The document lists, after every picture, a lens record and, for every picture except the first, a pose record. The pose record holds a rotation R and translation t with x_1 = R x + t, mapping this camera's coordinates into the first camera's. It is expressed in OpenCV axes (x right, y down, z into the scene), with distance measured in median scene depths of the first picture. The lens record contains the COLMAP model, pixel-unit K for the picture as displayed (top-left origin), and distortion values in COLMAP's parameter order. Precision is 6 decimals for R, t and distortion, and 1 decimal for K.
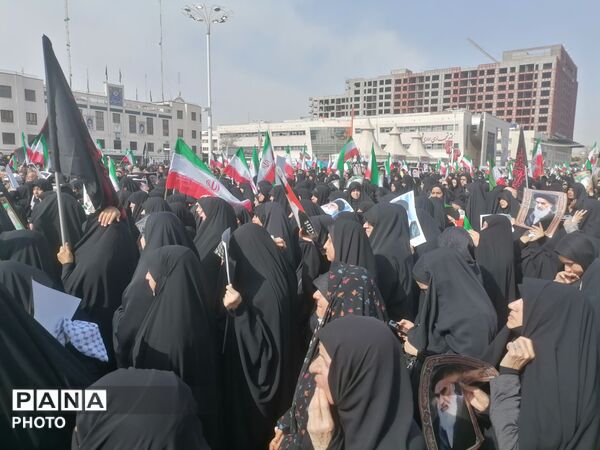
lens RADIAL K [[439.9, 0, 300.0], [0, 439.9, 225.0], [0, 0, 1]] dist [0.054222, -0.045108]
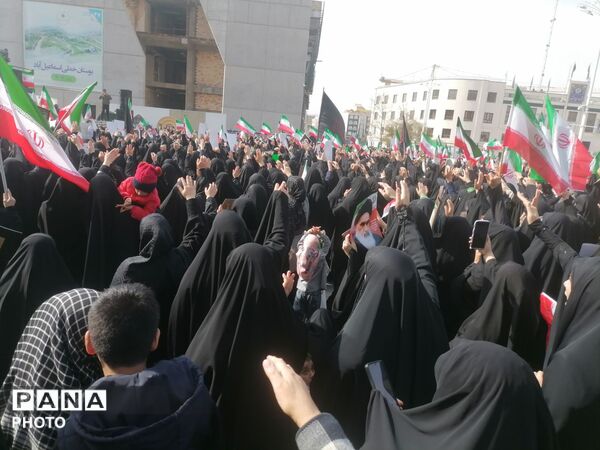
lens RADIAL K [[447.5, 0, 300.0], [0, 447.5, 225.0], [0, 0, 1]] dist [0.039405, -0.017268]
pose [[0.537898, 0.197122, -0.819640, 0.122819], [-0.197221, 0.974721, 0.104990, 0.001619], [0.819616, 0.105176, 0.563177, -0.011781]]
